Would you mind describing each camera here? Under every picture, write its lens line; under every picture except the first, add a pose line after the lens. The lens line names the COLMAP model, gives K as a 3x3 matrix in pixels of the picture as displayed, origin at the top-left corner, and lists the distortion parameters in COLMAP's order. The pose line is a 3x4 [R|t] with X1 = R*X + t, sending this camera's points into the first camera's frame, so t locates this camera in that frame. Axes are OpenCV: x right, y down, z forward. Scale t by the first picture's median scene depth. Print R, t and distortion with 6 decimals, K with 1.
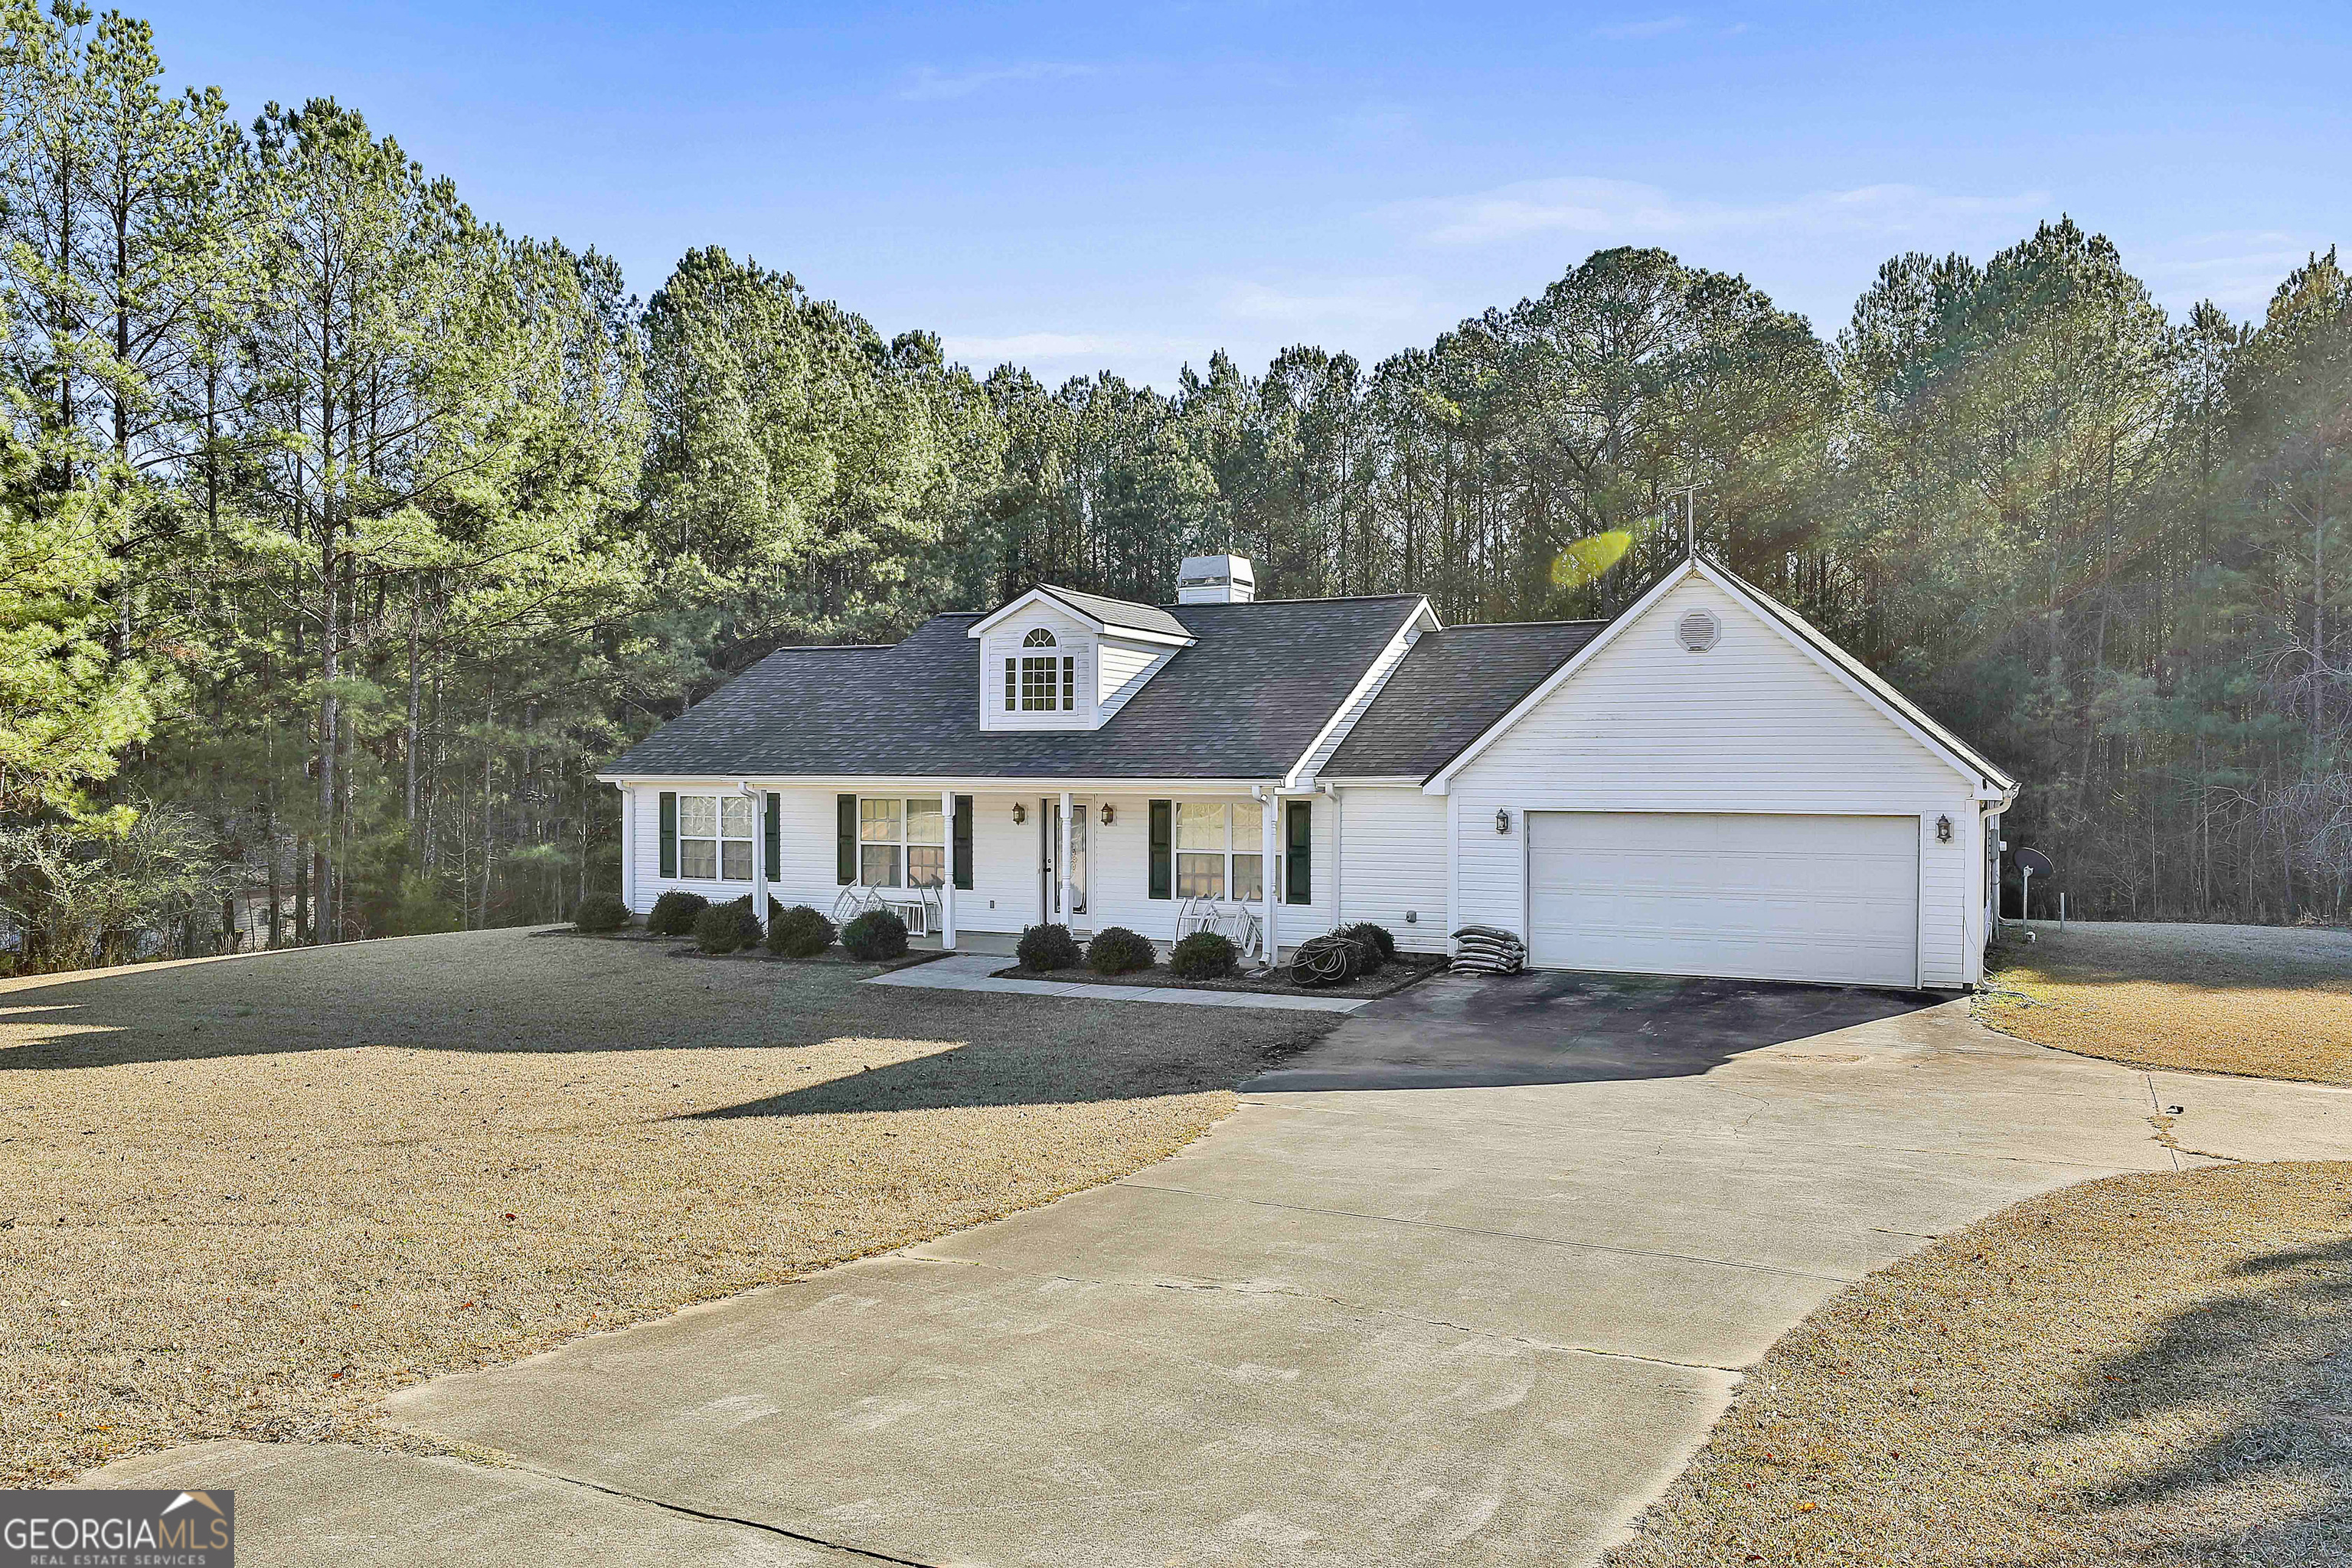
lens RADIAL K [[1735.1, 0, 1175.6], [0, 1735.1, 781.6], [0, 0, 1]] dist [0.000257, 0.000175]
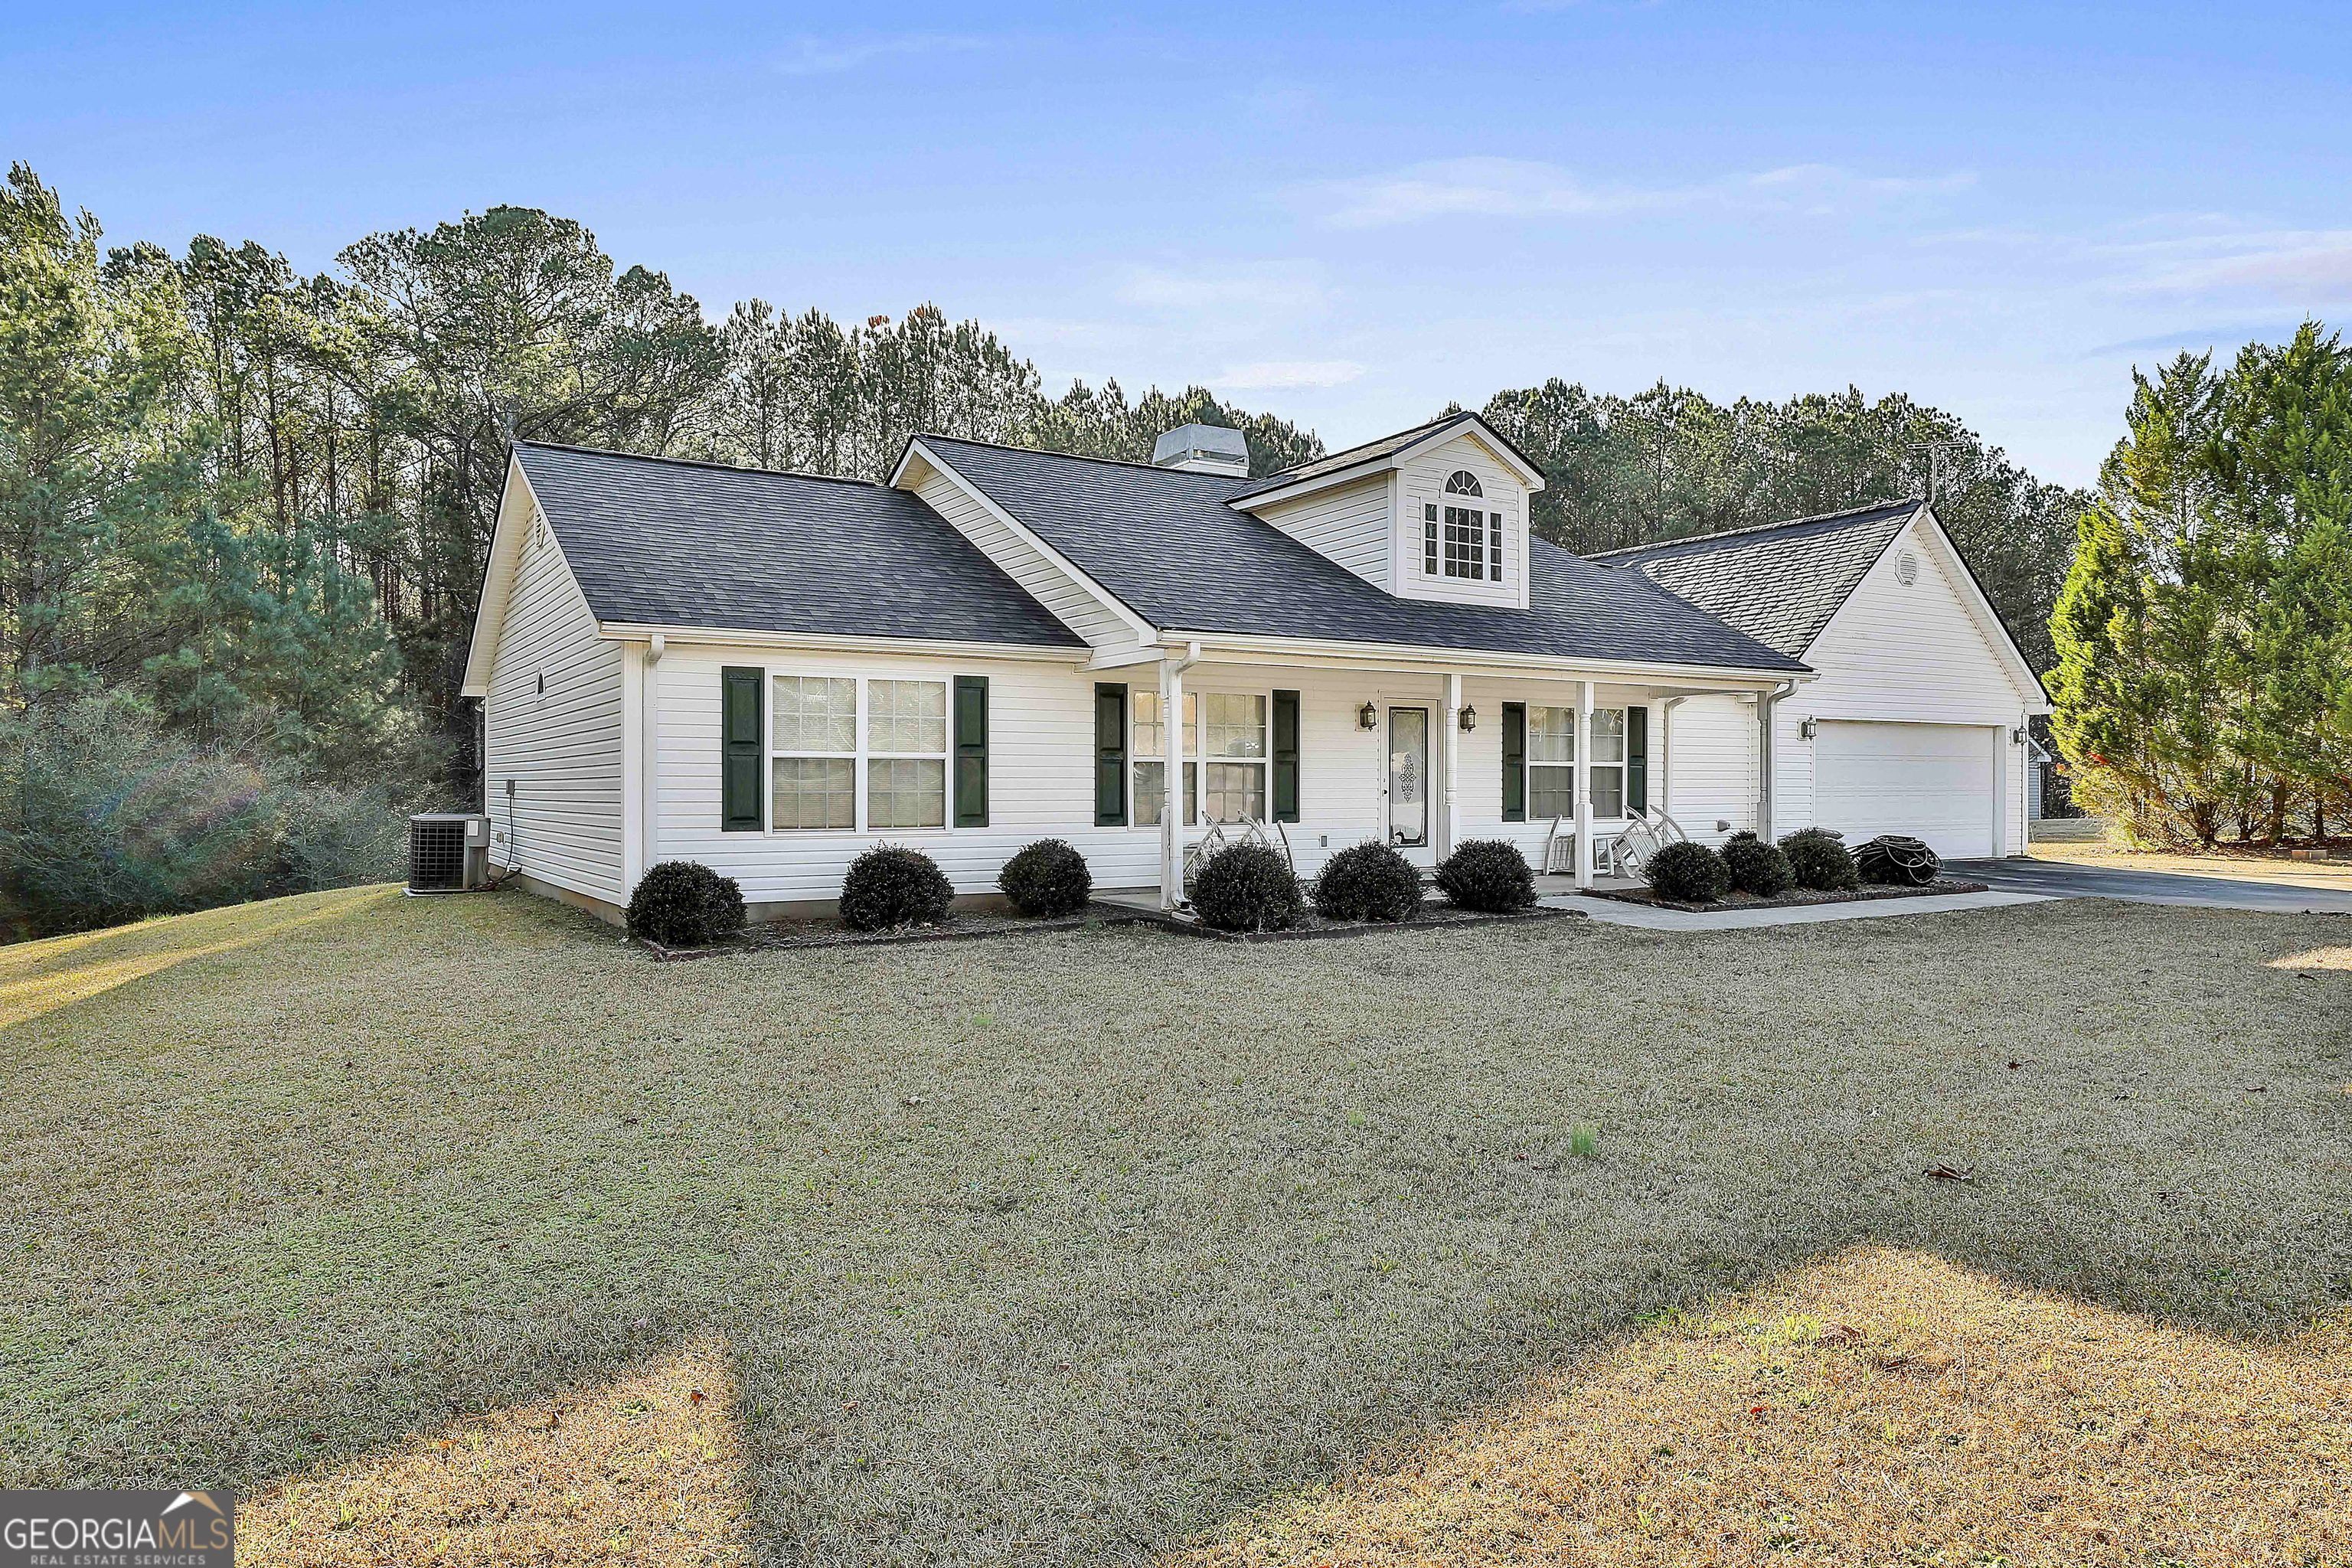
lens RADIAL K [[1442.3, 0, 1175.7], [0, 1442.3, 786.0], [0, 0, 1]] dist [0.003398, 0.000366]
pose [[0.530976, -0.004381, 0.847376, -0.683639], [0.006515, 0.999978, 0.001088, 0.049172], [-0.847362, 0.004943, 0.530993, 0.767390]]
